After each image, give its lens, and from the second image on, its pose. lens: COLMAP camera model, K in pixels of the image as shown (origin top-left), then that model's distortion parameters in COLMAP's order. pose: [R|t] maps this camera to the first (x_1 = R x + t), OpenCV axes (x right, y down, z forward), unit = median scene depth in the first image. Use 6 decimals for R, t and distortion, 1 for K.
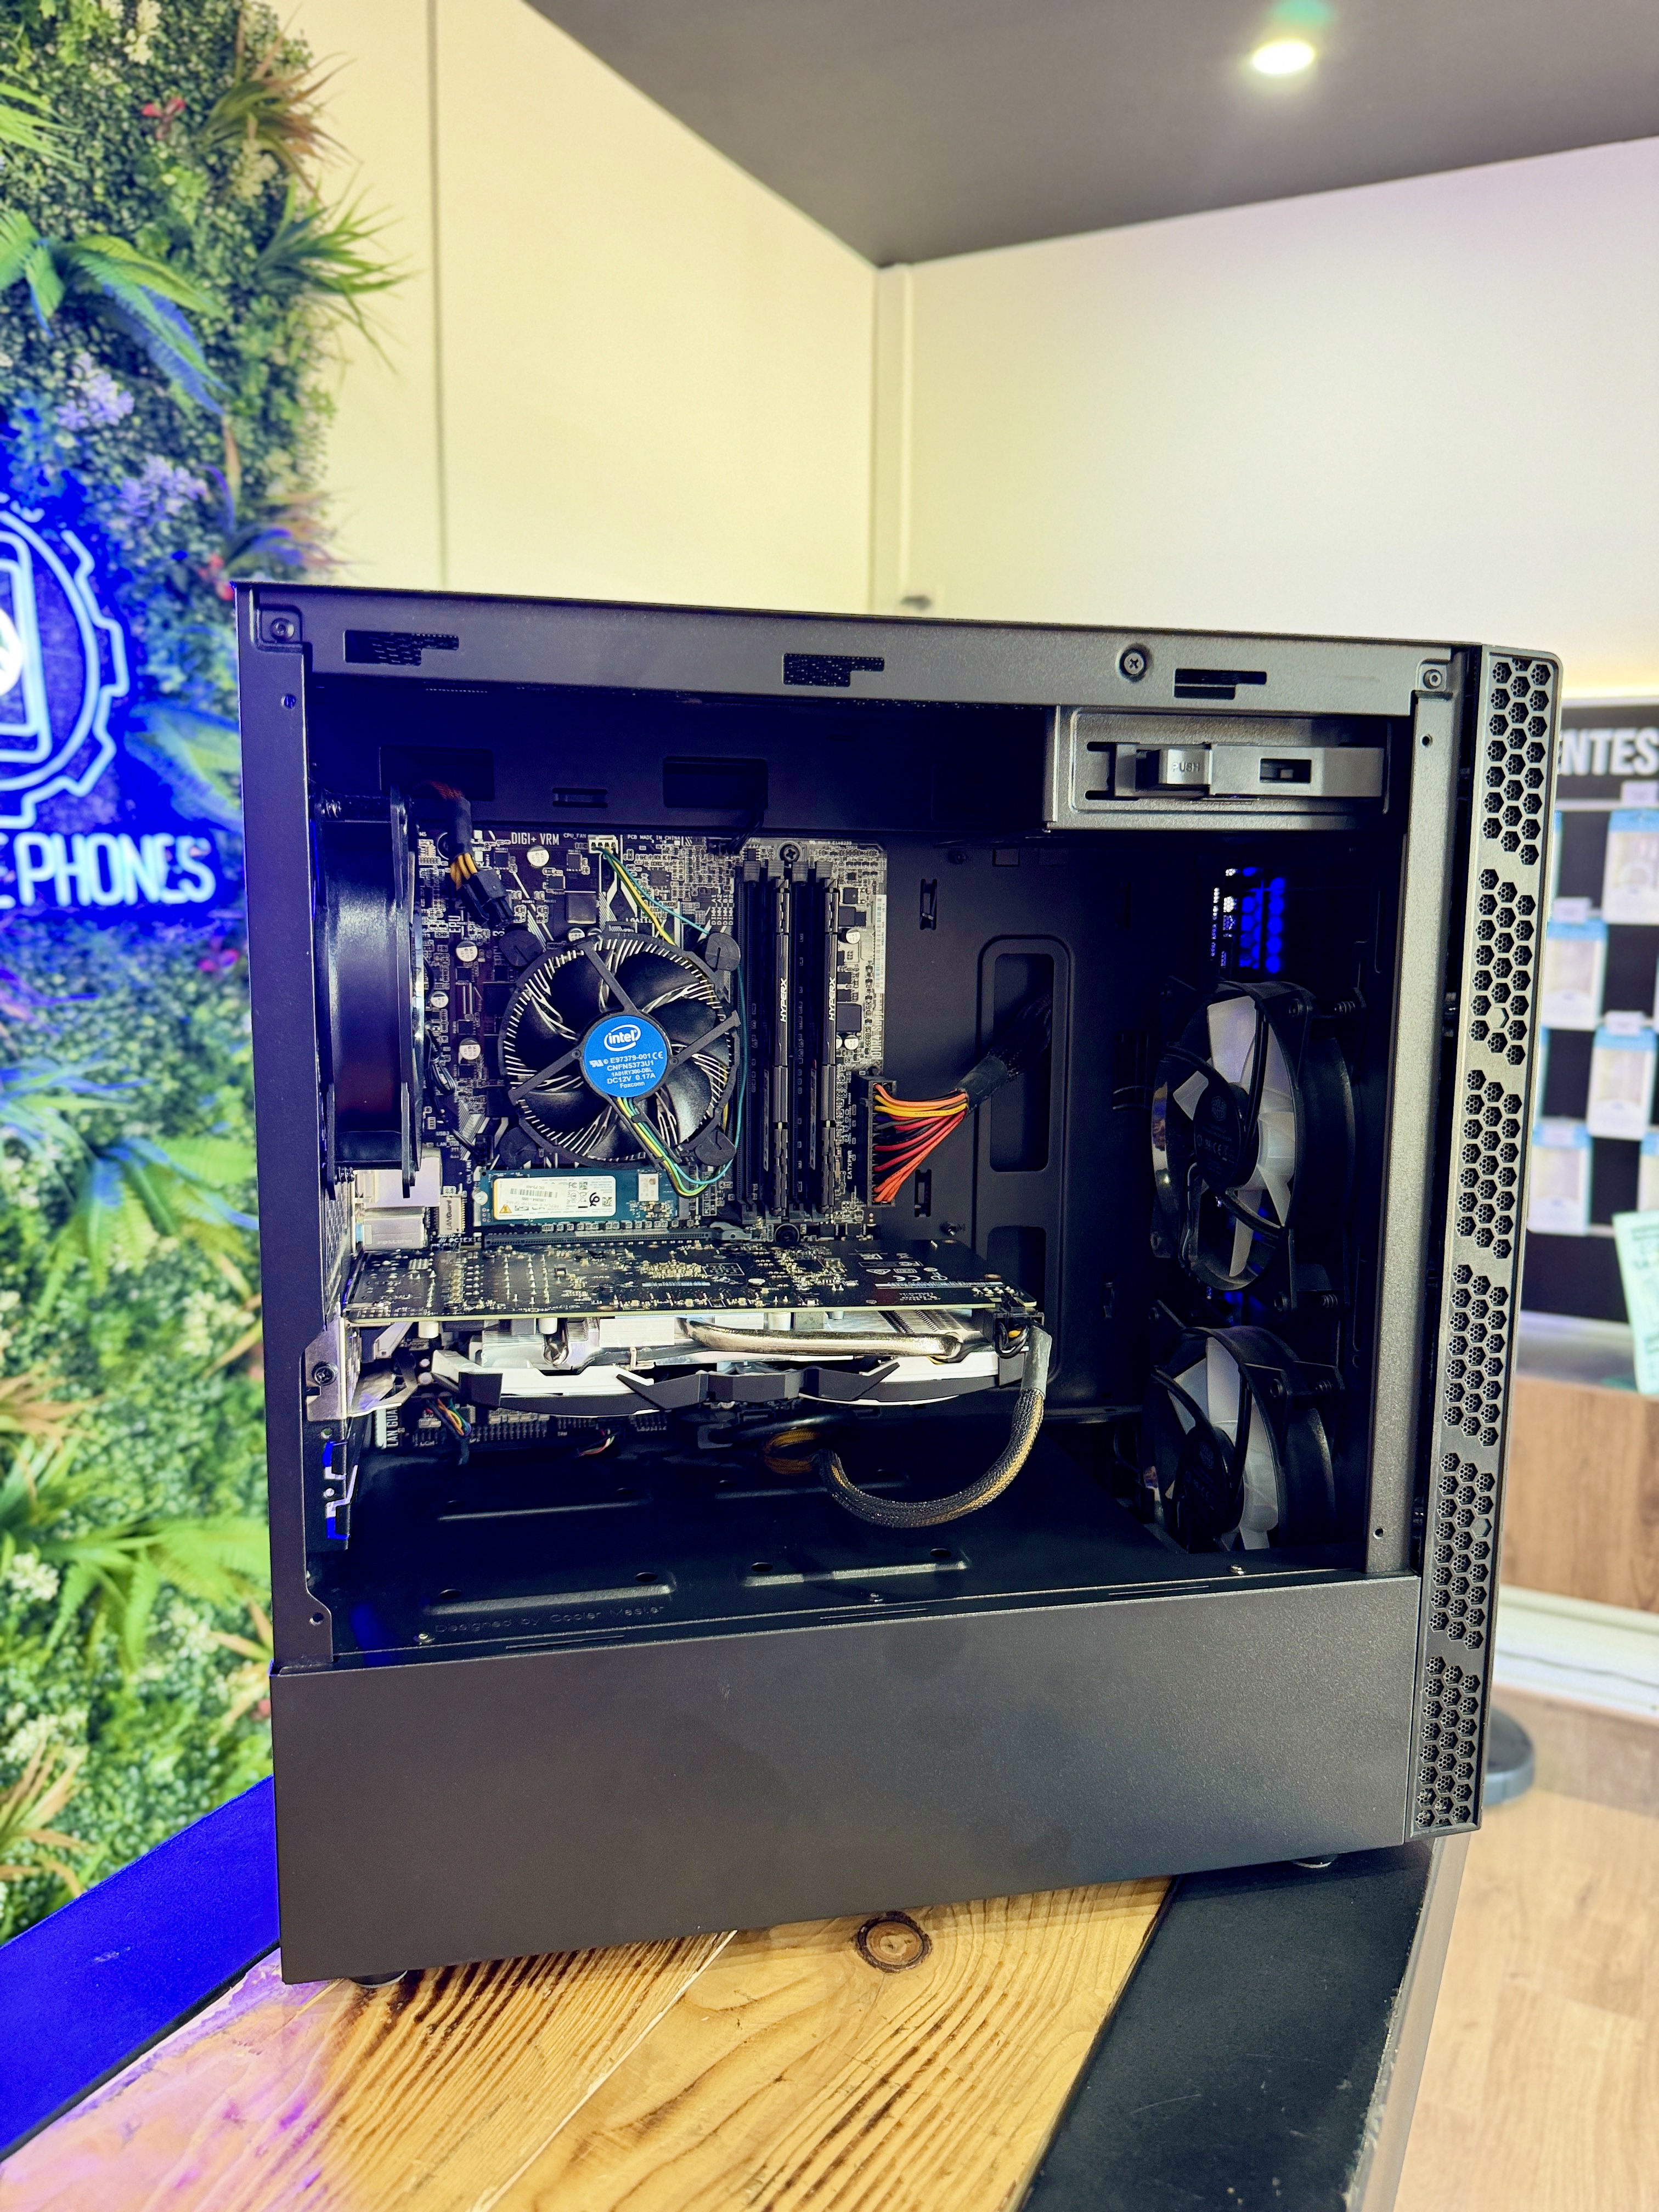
lens RADIAL K [[1585.2, 0, 817.8], [0, 1585.2, 1101.0], [0, 0, 1]] dist [-0.006604, 0.000452]
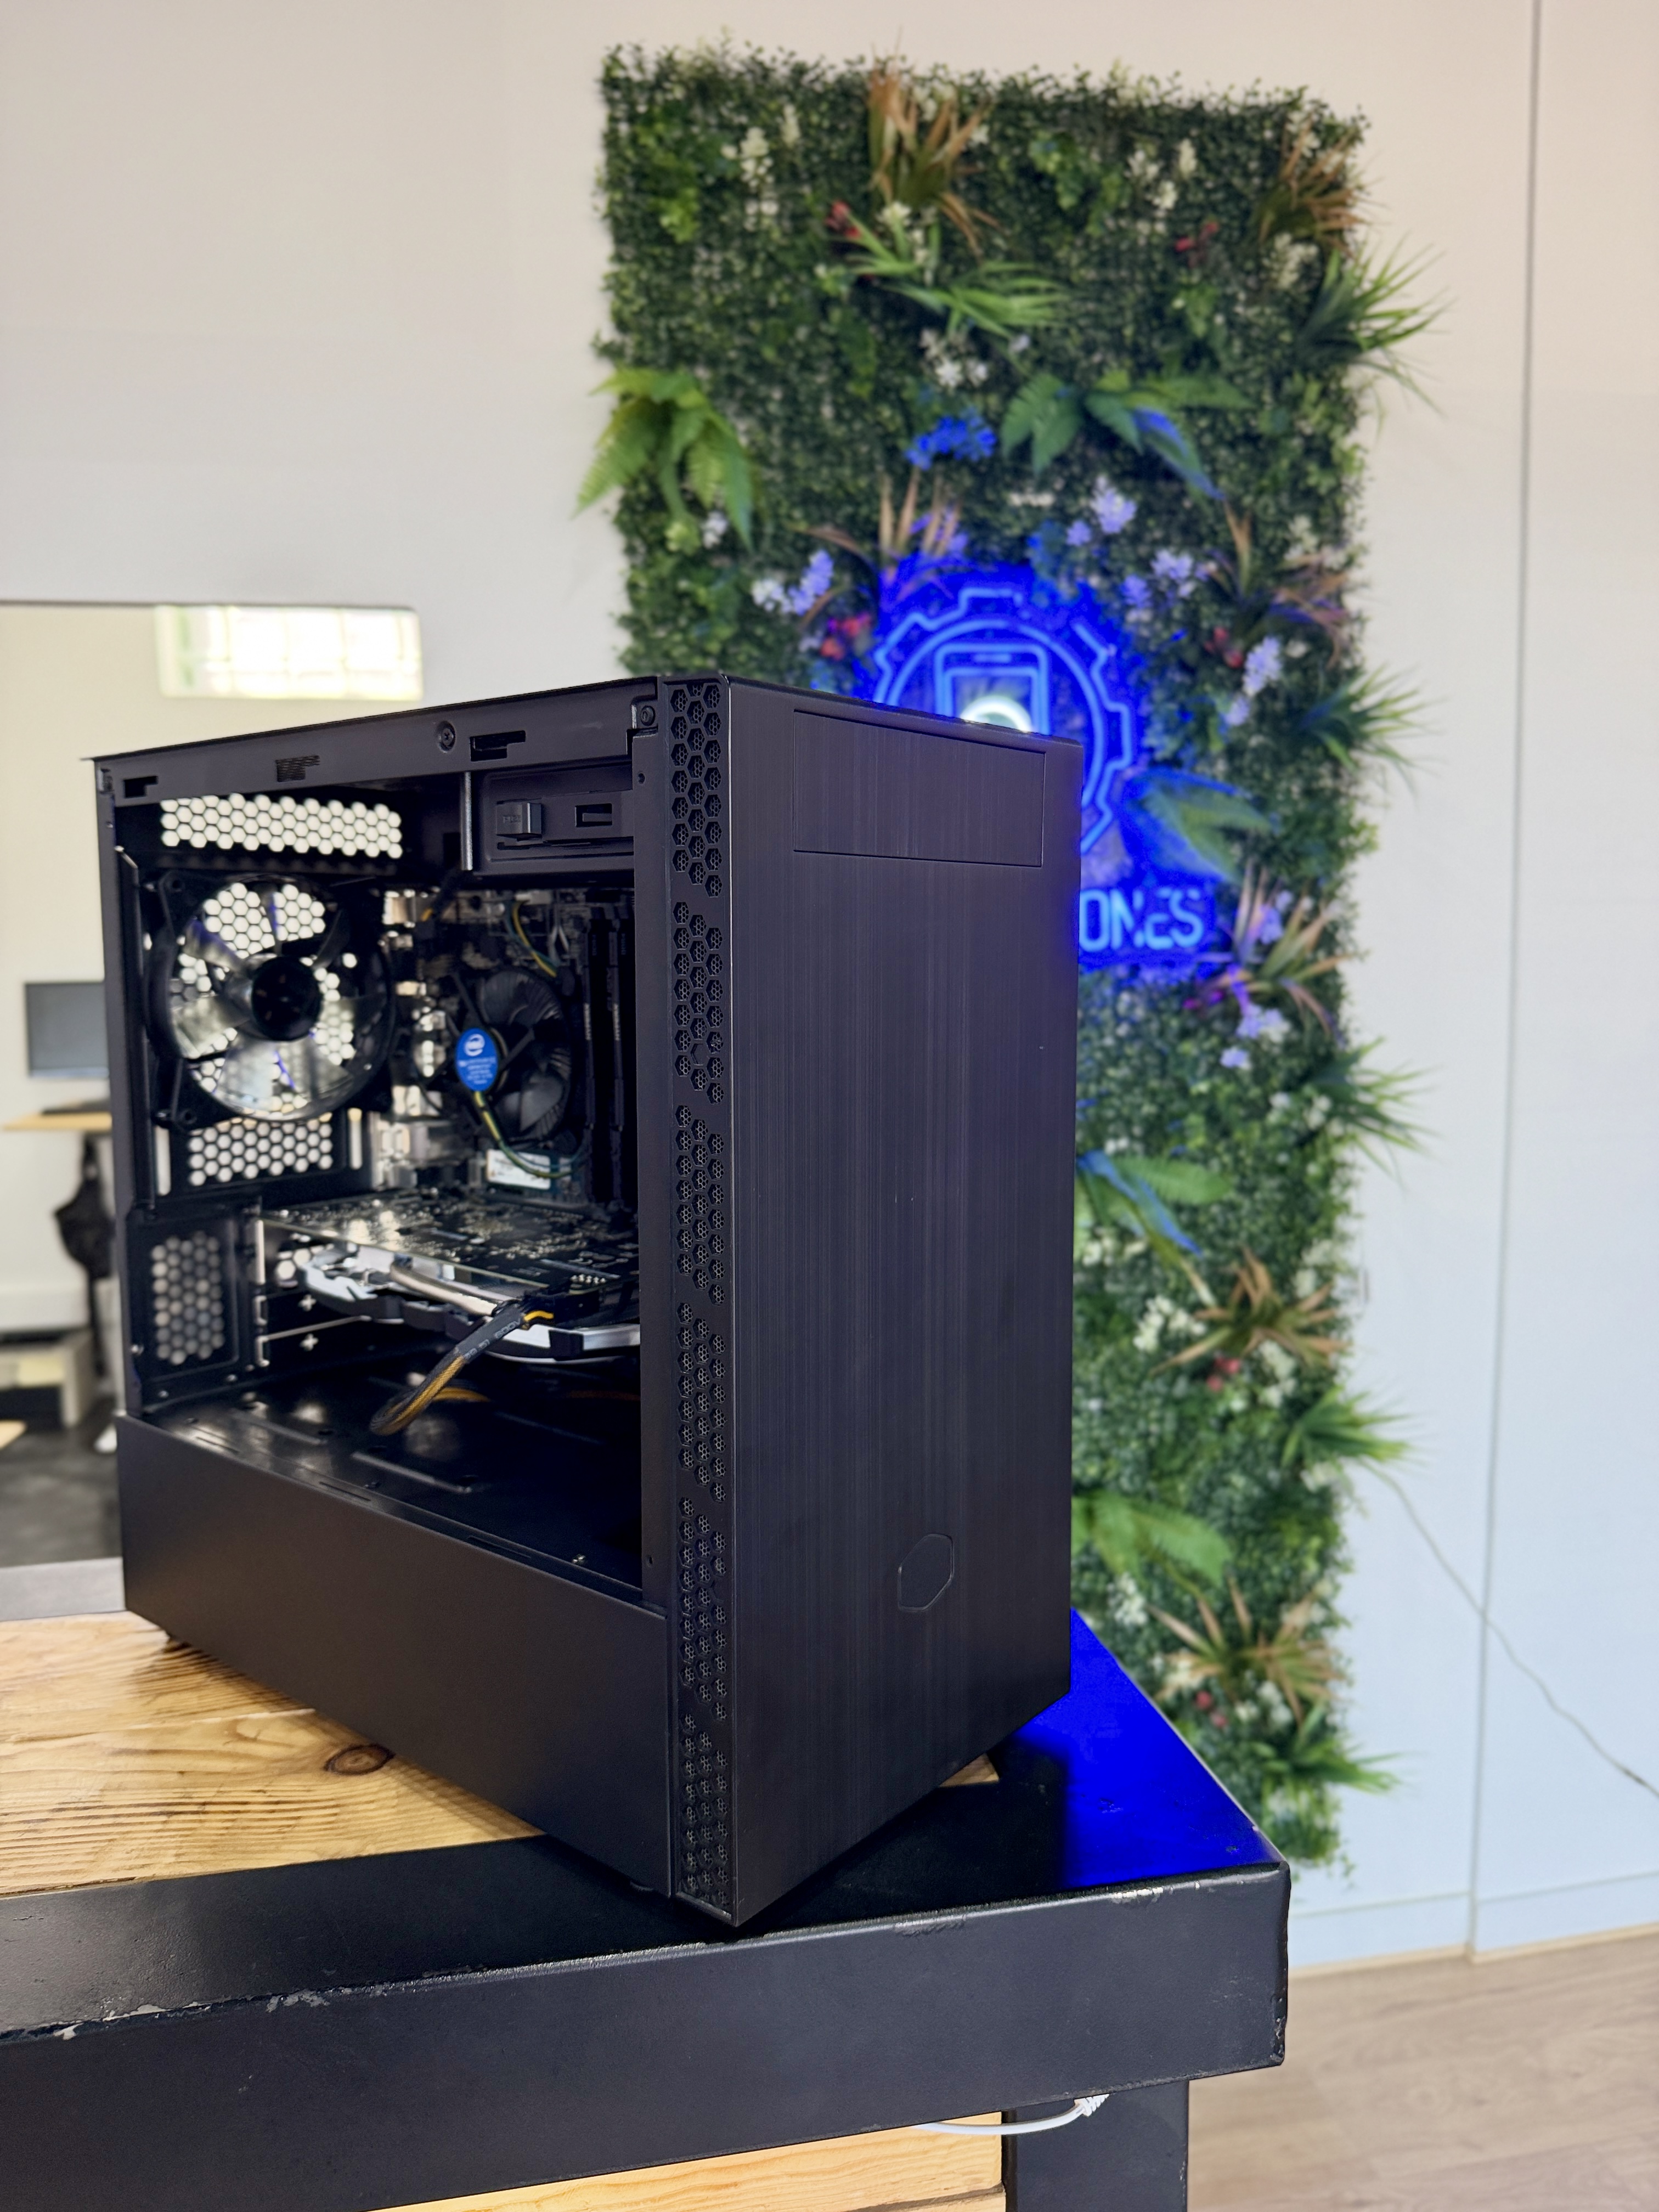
lens RADIAL K [[1591.7, 0, 865.9], [0, 1591.7, 1086.1], [0, 0, 1]] dist [0.088419, -0.138299]
pose [[0.644714, 0.061886, -0.761915, 0.340526], [-0.090053, 0.995926, 0.004693, -0.012724], [0.759101, 0.065587, 0.647660, 0.117902]]
